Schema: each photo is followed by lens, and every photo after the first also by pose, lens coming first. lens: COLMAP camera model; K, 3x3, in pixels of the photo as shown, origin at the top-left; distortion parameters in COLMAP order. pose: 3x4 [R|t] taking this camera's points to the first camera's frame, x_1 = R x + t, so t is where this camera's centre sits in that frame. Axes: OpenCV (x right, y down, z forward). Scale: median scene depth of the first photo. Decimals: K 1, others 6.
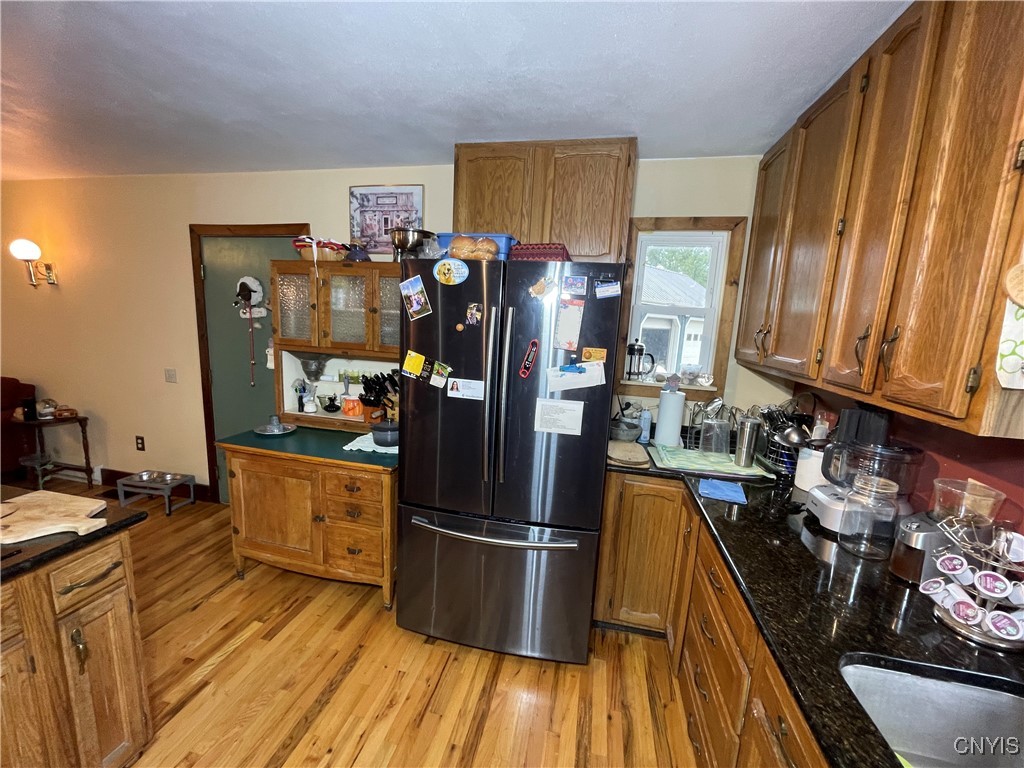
lens RADIAL K [[412.4, 0, 510.4], [0, 412.4, 390.1], [0, 0, 1]] dist [-0.000230, -0.000068]
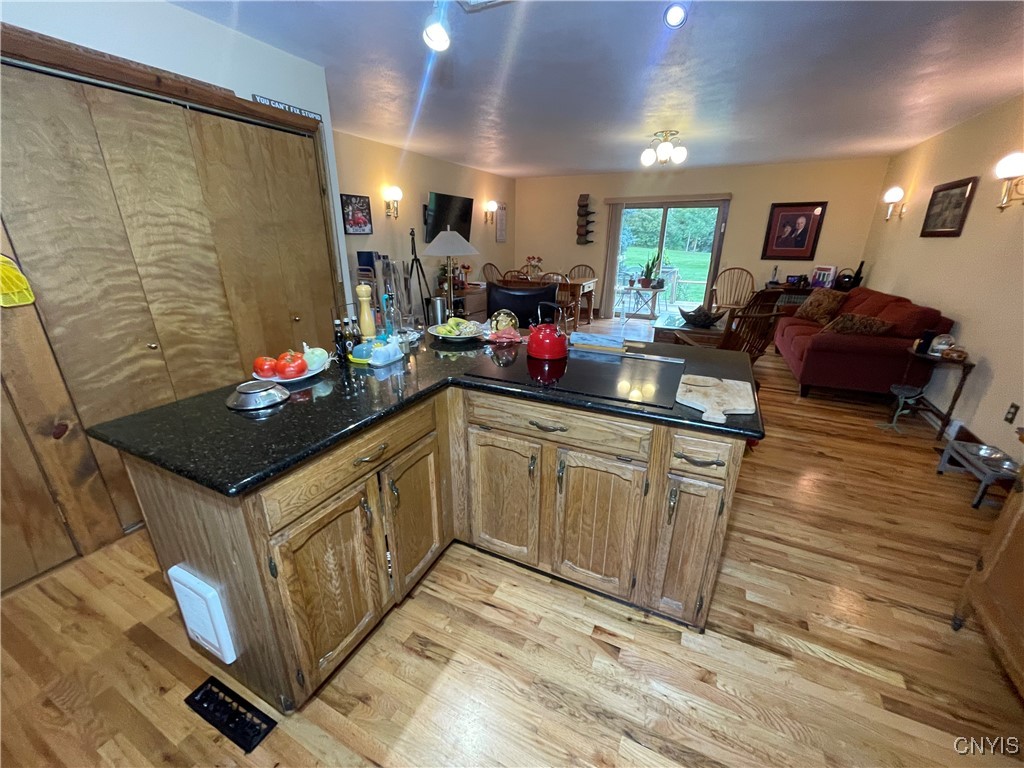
lens RADIAL K [[415.7, 0, 508.3], [0, 415.7, 388.5], [0, 0, 1]] dist [-0.006839, 0.005031]
pose [[-0.240144, 0.287997, -0.927032, 0.049972], [-0.182125, 0.924653, 0.334436, -0.001561], [0.953500, 0.249148, -0.169598, 0.356722]]
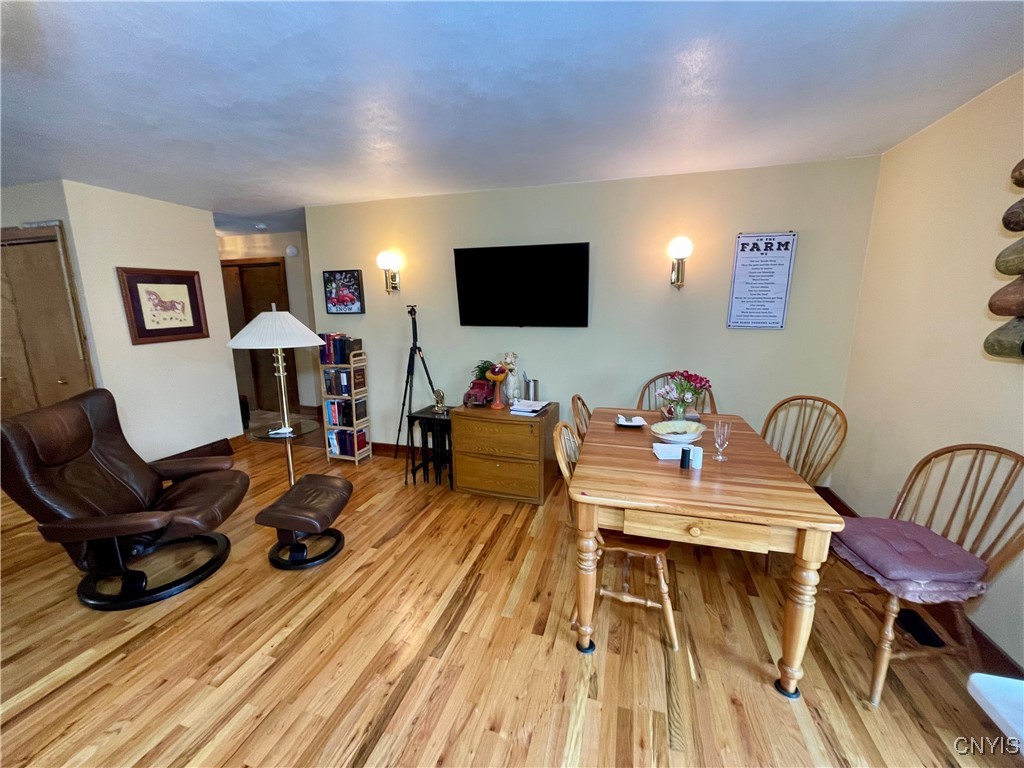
lens RADIAL K [[414.5, 0, 508.0], [0, 414.5, 389.5], [0, 0, 1]] dist [-0.001692, 0.000202]
pose [[-0.996375, -0.054468, 0.065348, -2.932724], [-0.026655, 0.929361, 0.368209, -0.271349], [-0.080788, 0.365132, -0.927444, 0.837828]]
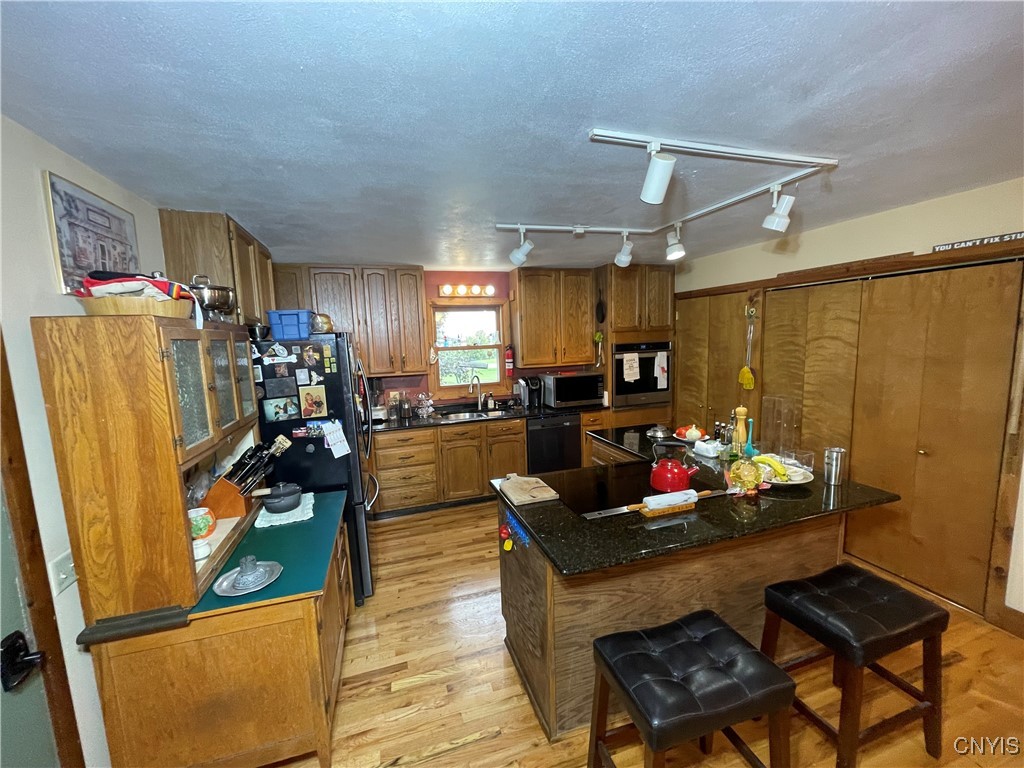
lens RADIAL K [[414.5, 0, 508.0], [0, 414.5, 389.5], [0, 0, 1]] dist [-0.001692, 0.000202]
pose [[-0.506457, -0.140142, 0.850800, -1.466063], [0.157507, 0.955067, 0.251076, -0.326528], [-0.847757, 0.261166, -0.461627, 1.007580]]
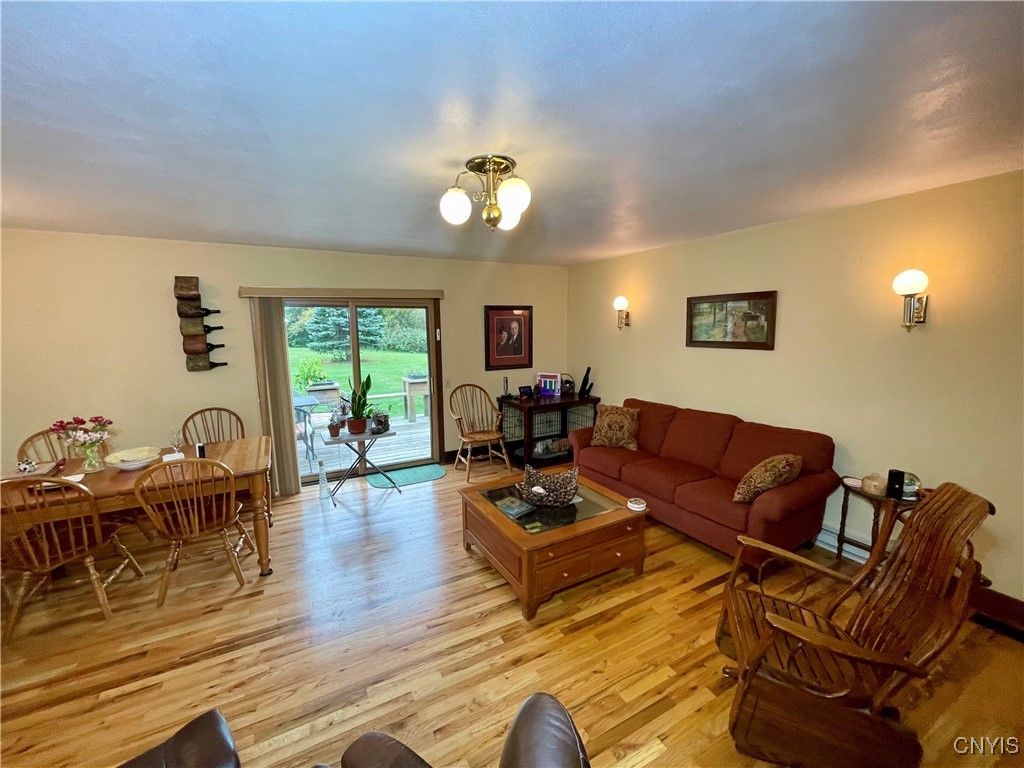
lens RADIAL K [[411.7, 0, 506.1], [0, 411.7, 389.0], [0, 0, 1]] dist [-0.000803, 0.000160]
pose [[0.650555, 0.058614, -0.757194, -1.585769], [-0.086590, 0.996240, 0.002723, -0.108918], [0.754506, 0.063794, 0.653185, -0.114442]]
